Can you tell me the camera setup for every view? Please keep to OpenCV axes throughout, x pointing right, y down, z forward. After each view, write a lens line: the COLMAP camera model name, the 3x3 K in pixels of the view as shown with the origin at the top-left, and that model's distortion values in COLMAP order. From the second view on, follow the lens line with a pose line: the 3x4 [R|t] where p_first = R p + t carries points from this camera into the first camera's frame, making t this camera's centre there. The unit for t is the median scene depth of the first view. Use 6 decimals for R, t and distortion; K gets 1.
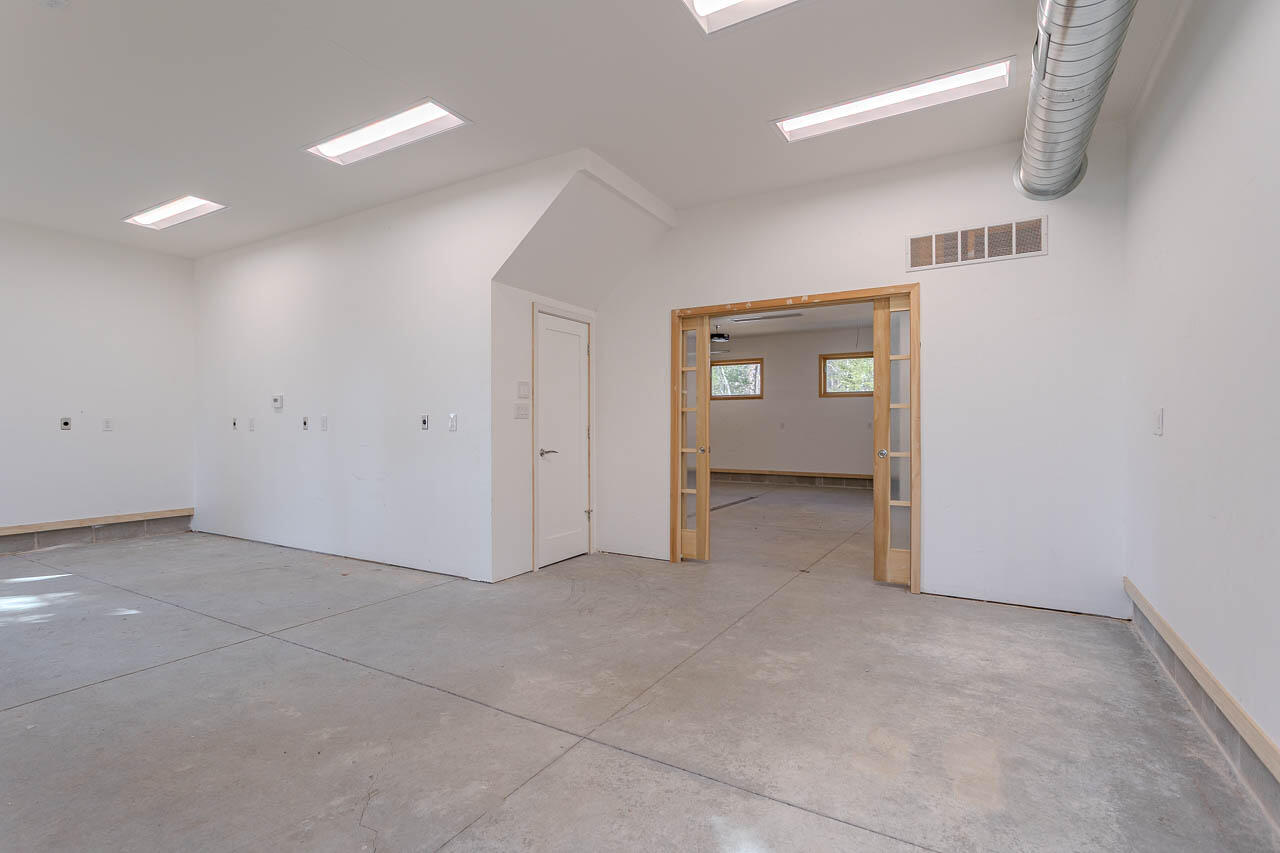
lens RADIAL K [[606.4, 0, 640.0], [0, 606.4, 426.5], [0, 0, 1]] dist [0.013929, -0.000224]
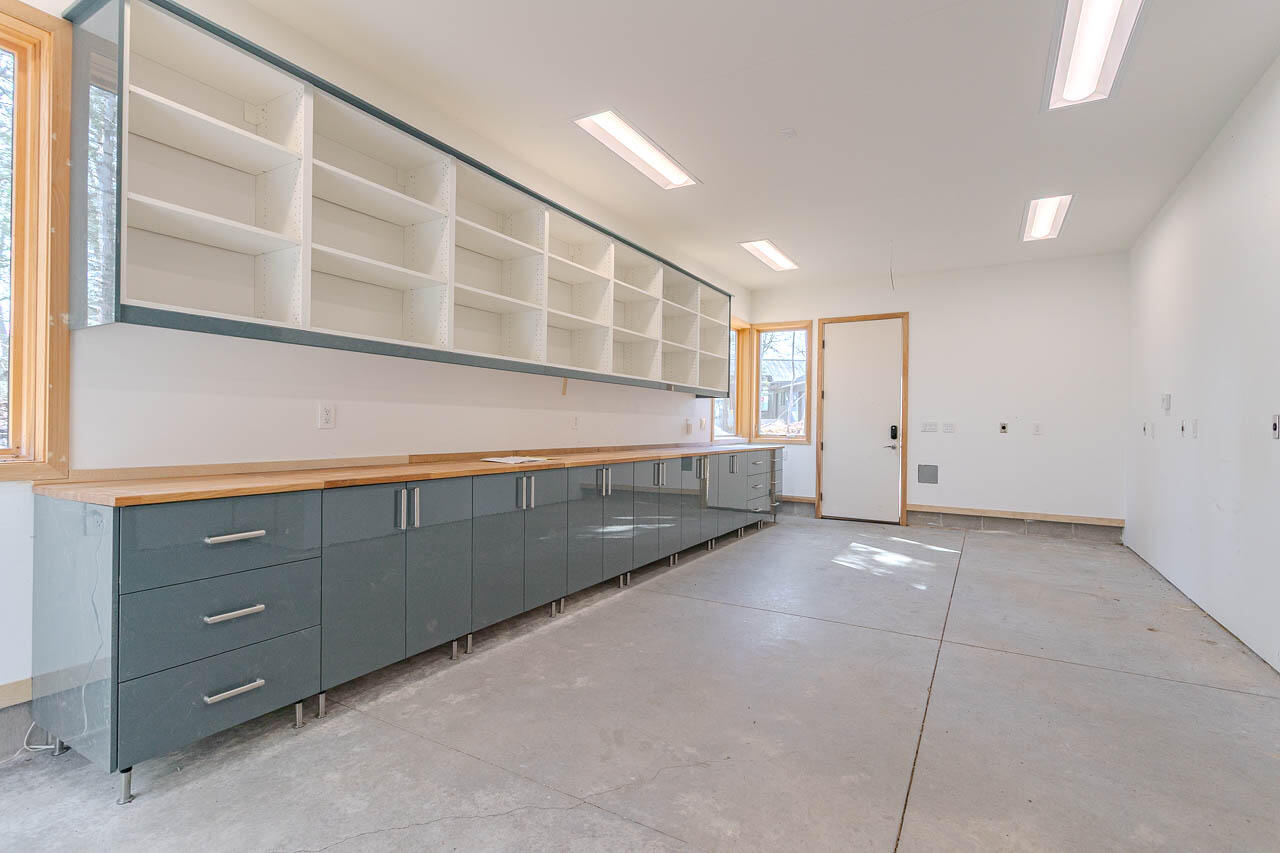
lens RADIAL K [[606.4, 0, 640.0], [0, 606.4, 426.5], [0, 0, 1]] dist [0.013929, -0.000224]
pose [[0.005483, 0.001780, -0.999983, 0.348495], [-0.012083, 0.999926, 0.001713, -0.001005], [0.999912, 0.012073, 0.005504, 0.472008]]
